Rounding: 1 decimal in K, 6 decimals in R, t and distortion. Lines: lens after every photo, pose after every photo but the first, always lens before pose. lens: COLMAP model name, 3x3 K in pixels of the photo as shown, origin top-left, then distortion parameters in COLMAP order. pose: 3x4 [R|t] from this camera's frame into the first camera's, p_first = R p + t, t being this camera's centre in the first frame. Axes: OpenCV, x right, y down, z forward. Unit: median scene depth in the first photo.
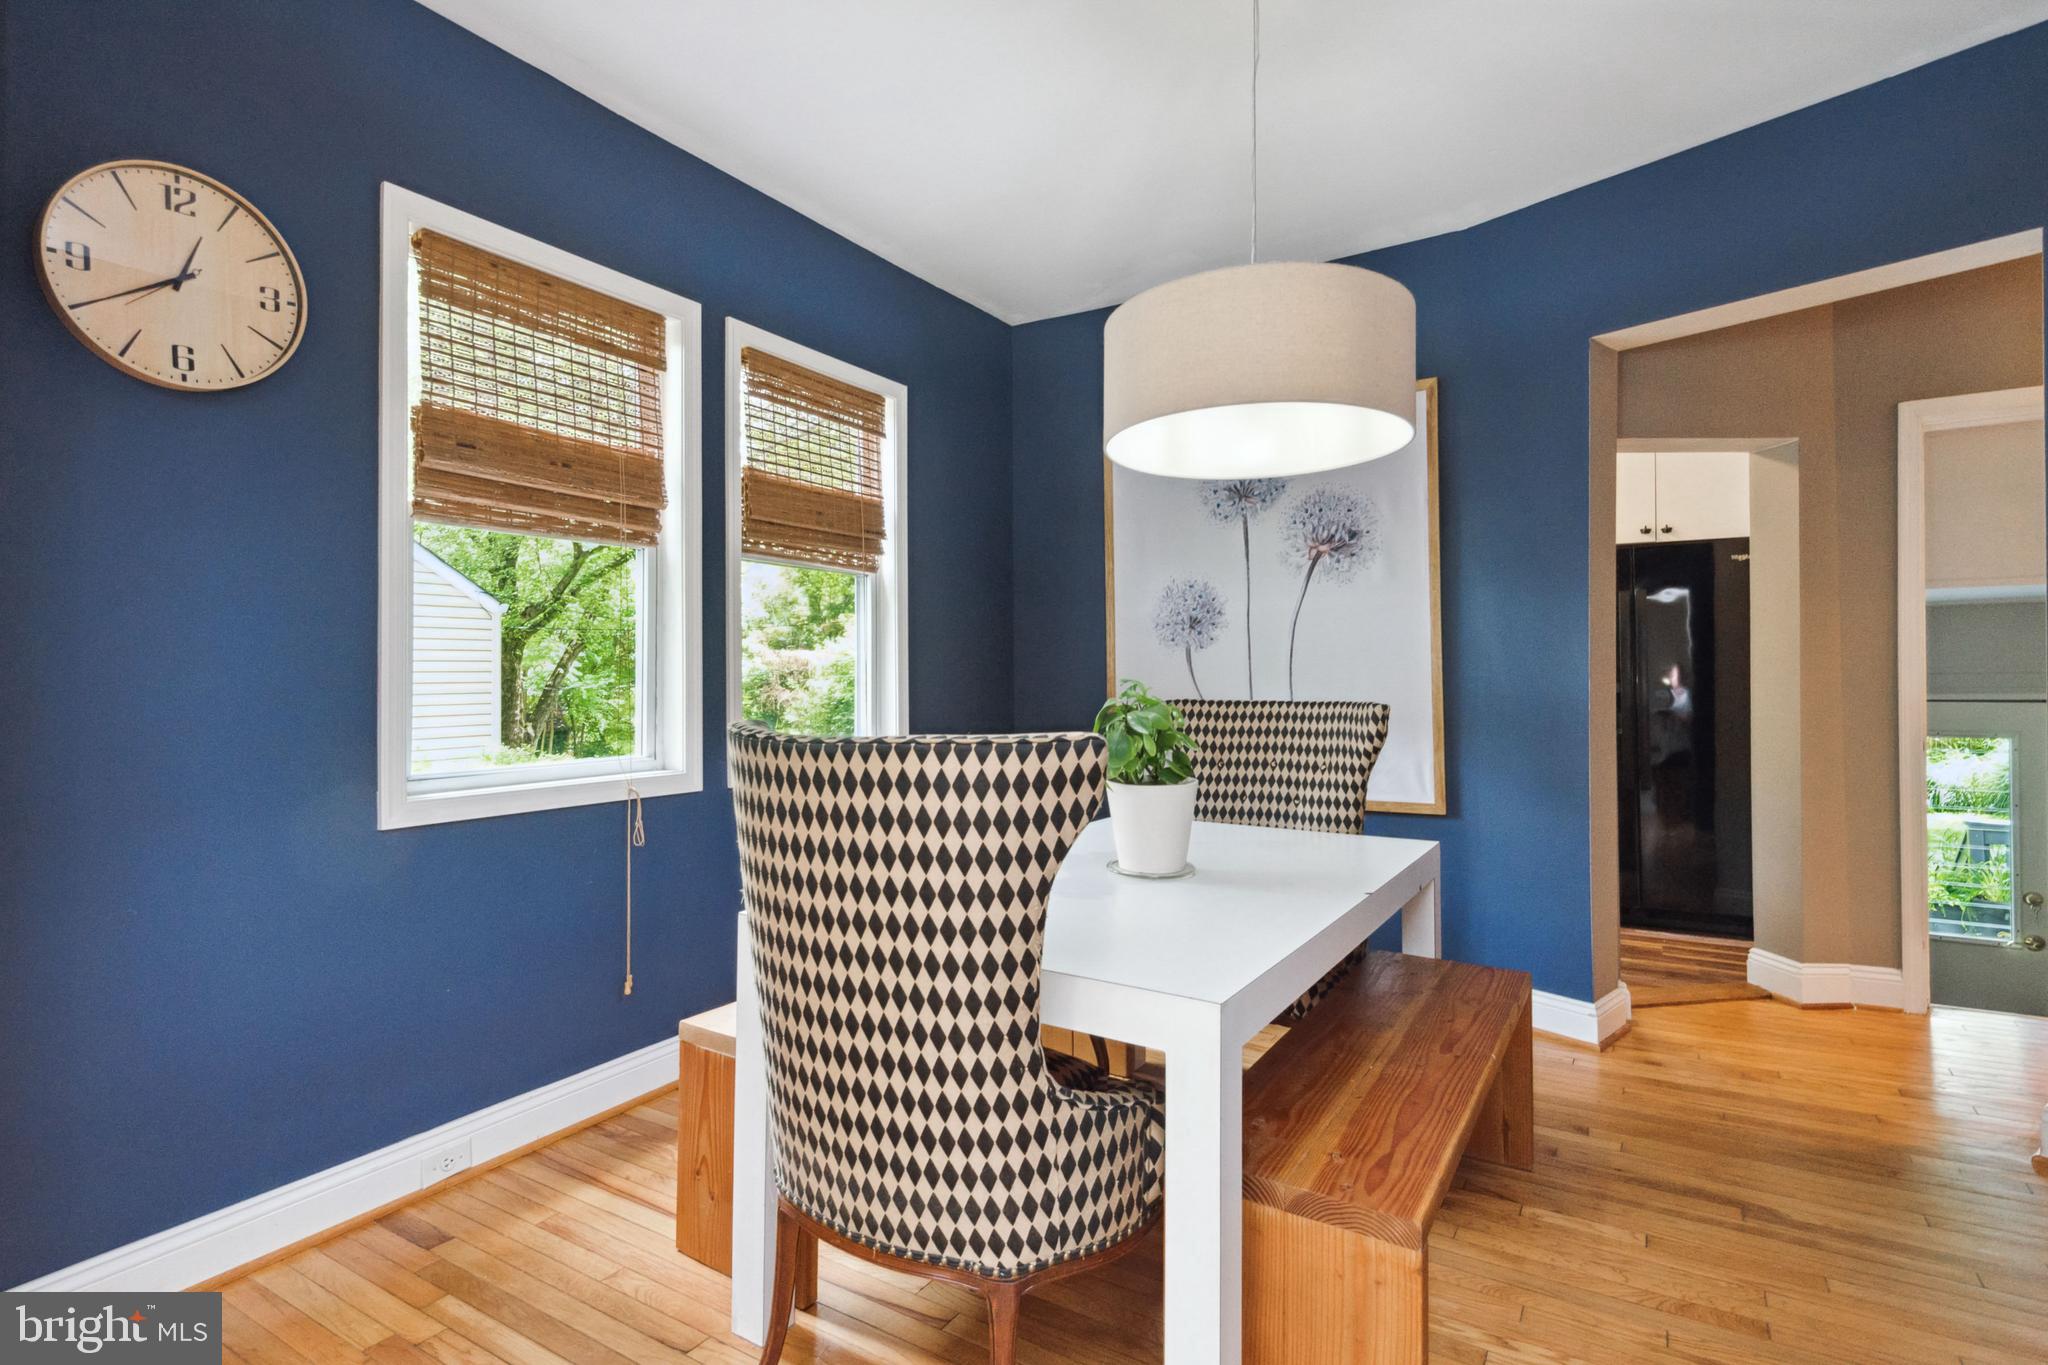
lens RADIAL K [[1000.4, 0, 1040.4], [0, 1000.4, 671.3], [0, 0, 1]] dist [0.018227, -0.001516]
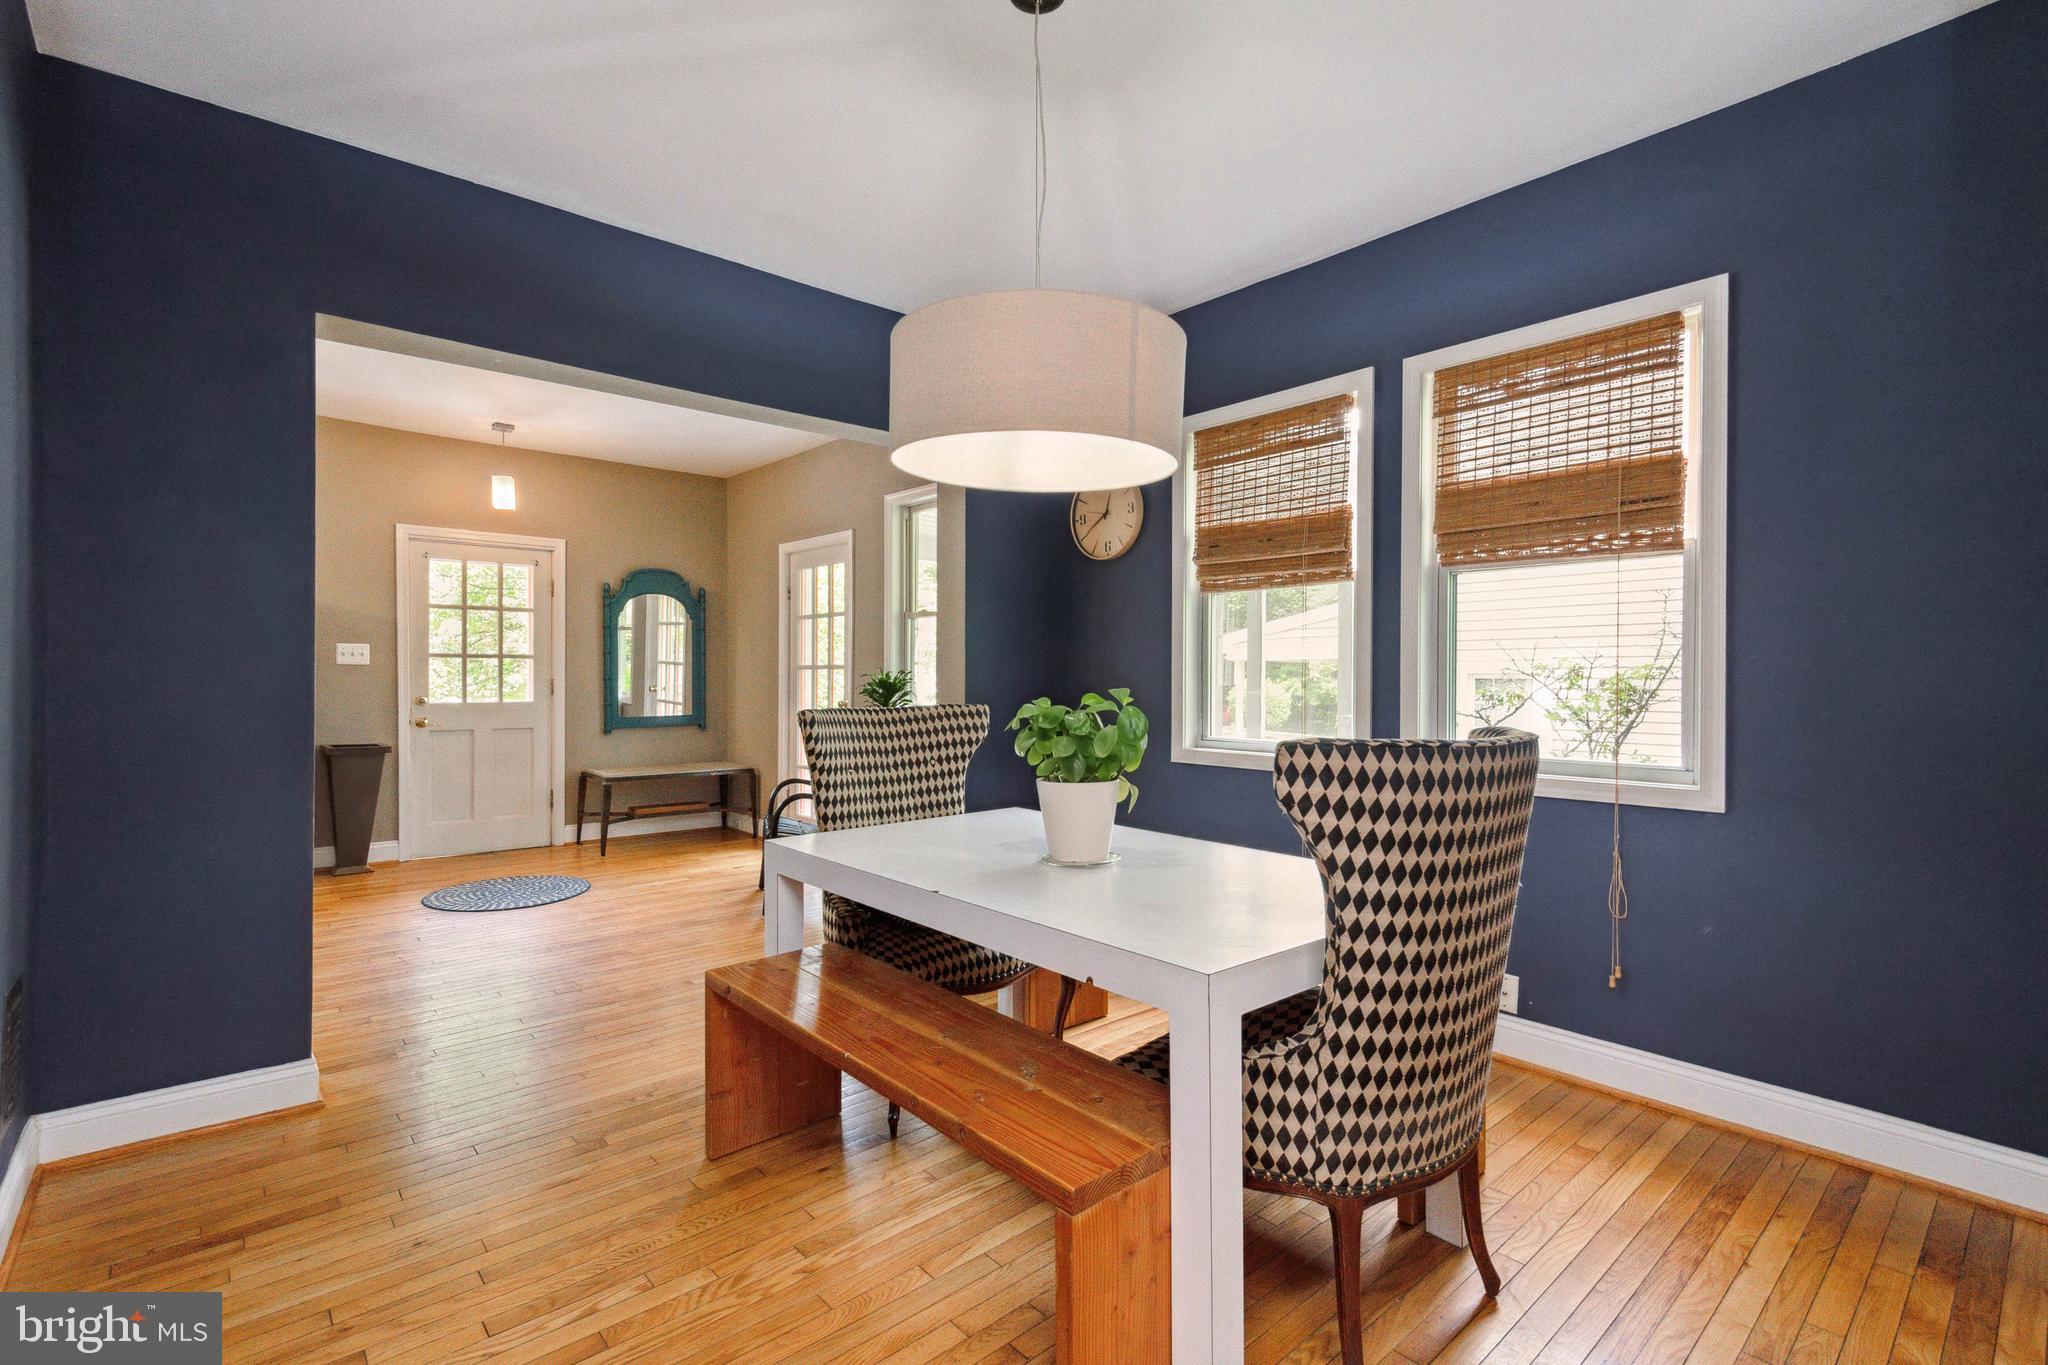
lens RADIAL K [[930.8, 0, 1021.2], [0, 930.8, 690.3], [0, 0, 1]] dist [0.005991, -0.001162]
pose [[-0.290507, 0.008336, -0.956836, 0.860820], [-0.002232, 0.999953, 0.009389, 0.005158], [0.956870, 0.004864, -0.290475, 0.958920]]
